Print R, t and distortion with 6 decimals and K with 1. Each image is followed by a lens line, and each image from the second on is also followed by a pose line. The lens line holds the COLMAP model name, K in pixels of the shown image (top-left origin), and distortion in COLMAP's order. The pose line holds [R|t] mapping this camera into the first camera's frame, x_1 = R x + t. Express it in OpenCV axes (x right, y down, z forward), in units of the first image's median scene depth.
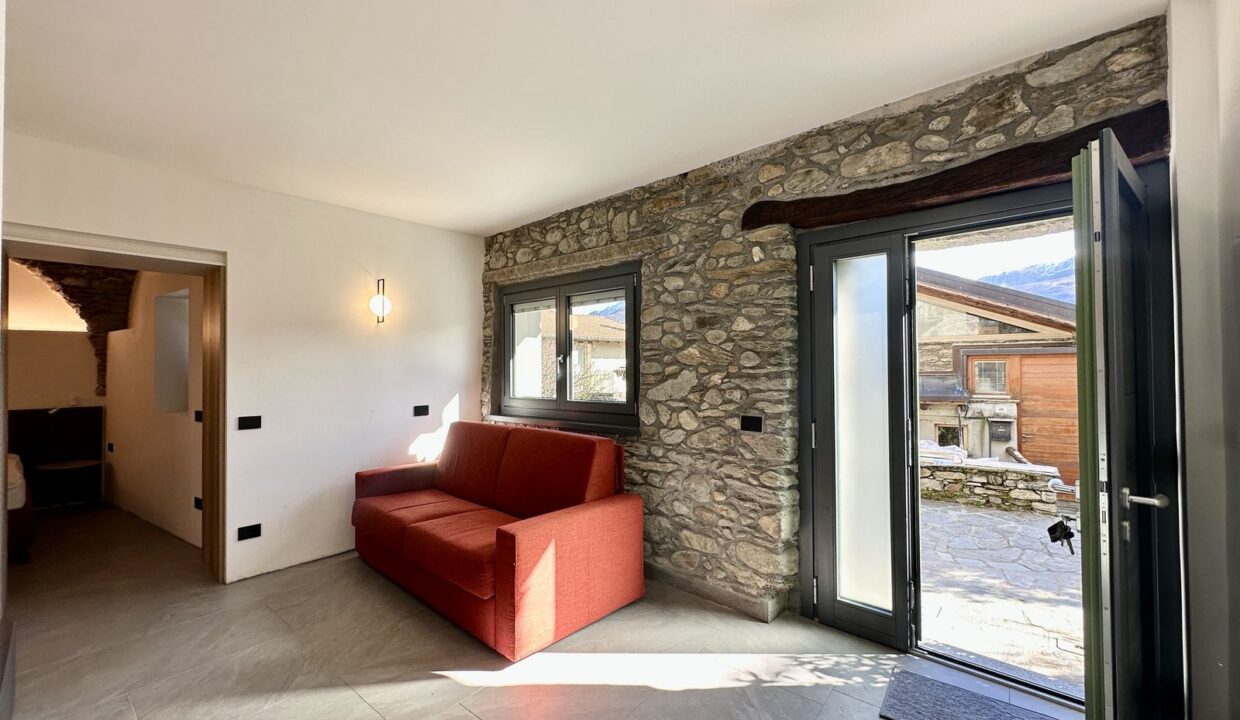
lens RADIAL K [[489.1, 0, 620.3], [0, 489.1, 360.1], [0, 0, 1]] dist [-0.003225, 0.000017]
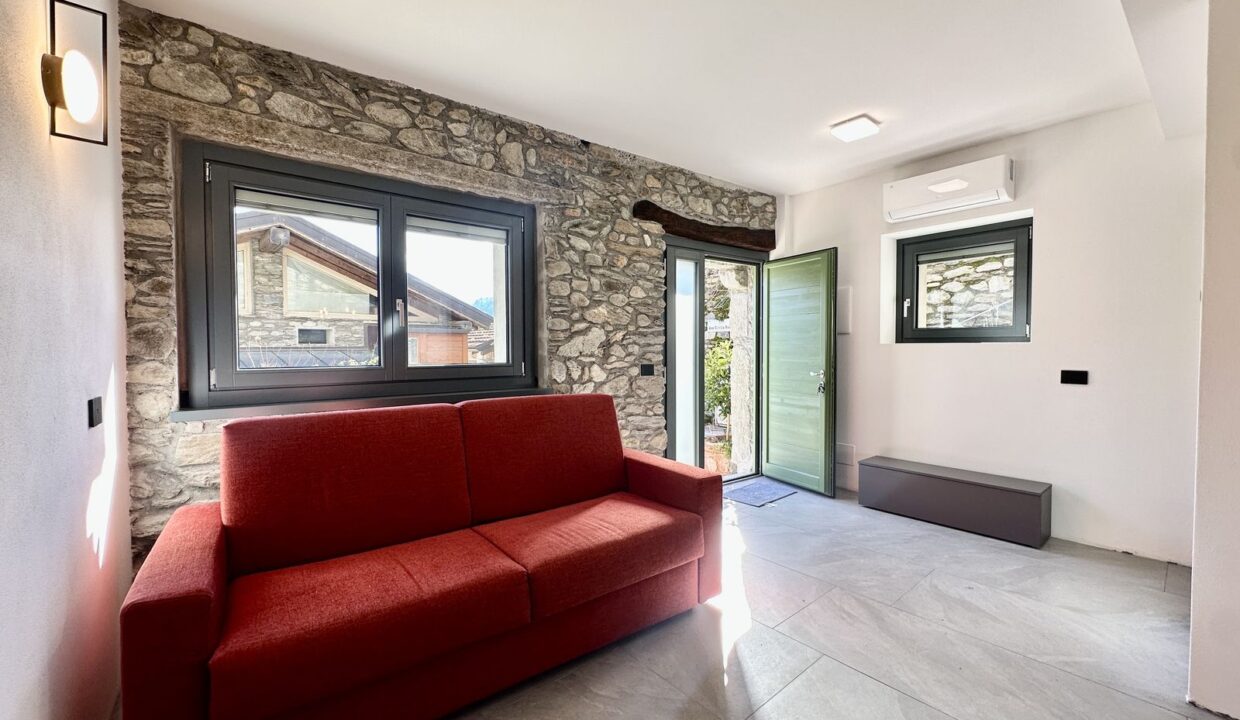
lens RADIAL K [[489.1, 0, 620.7], [0, 489.1, 362.0], [0, 0, 1]] dist [-0.003225, 0.000017]
pose [[0.197393, -0.021732, 0.980083, -0.930832], [-0.016461, 0.999540, 0.025479, 0.068809], [-0.980186, -0.021163, 0.196945, 0.732559]]
